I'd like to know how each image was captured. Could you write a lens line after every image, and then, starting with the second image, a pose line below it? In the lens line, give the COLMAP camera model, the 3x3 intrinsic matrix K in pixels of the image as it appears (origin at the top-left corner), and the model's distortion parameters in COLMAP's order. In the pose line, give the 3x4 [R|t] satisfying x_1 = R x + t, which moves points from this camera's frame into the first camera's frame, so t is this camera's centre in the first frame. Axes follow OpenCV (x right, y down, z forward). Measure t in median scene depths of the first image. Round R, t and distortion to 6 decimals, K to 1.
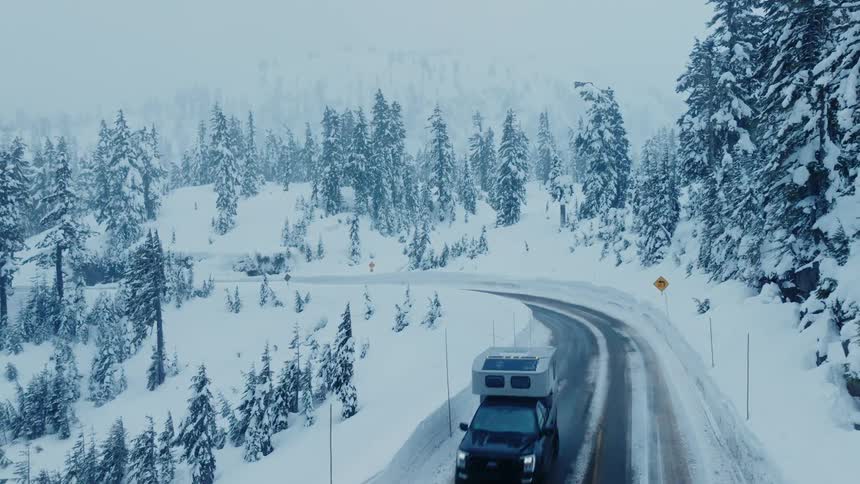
lens RADIAL K [[648.5, 0, 428.0], [0, 648.5, 239.7], [0, 0, 1]] dist [0.010057, -0.001925]
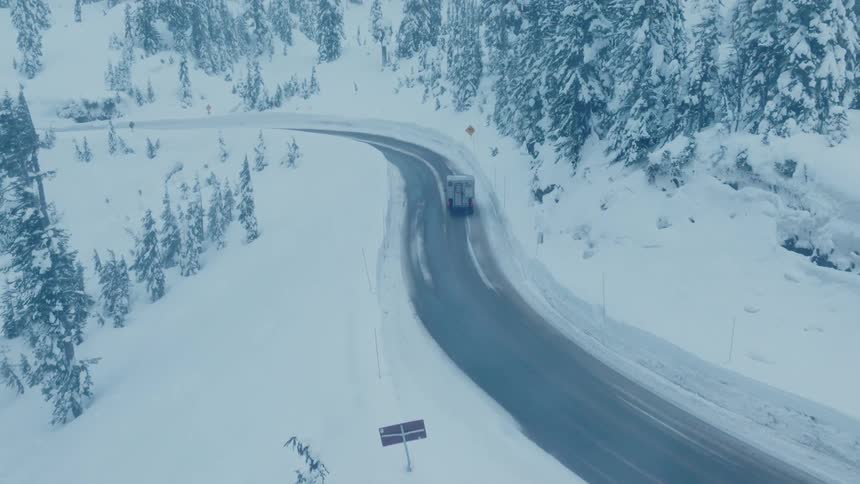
lens RADIAL K [[769.7, 0, 429.2], [0, 769.7, 241.3], [0, 0, 1]] dist [0.012423, -0.005083]
pose [[0.954906, -0.091160, 0.282569, -0.113142], [0.015733, 0.965898, 0.258444, -0.065676], [-0.296493, -0.242344, 0.923776, -0.296214]]
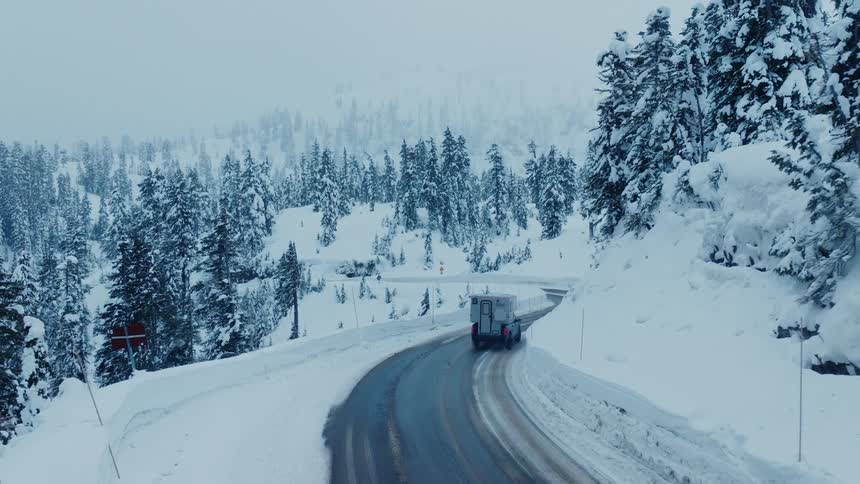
lens RADIAL K [[648.5, 0, 429.5], [0, 648.5, 245.8], [0, 0, 1]] dist [0.010057, -0.001925]
pose [[0.994646, -0.000668, -0.103336, 0.022602], [-0.000578, 0.999927, -0.012028, 0.007453], [0.103336, 0.012024, 0.994574, -0.286463]]
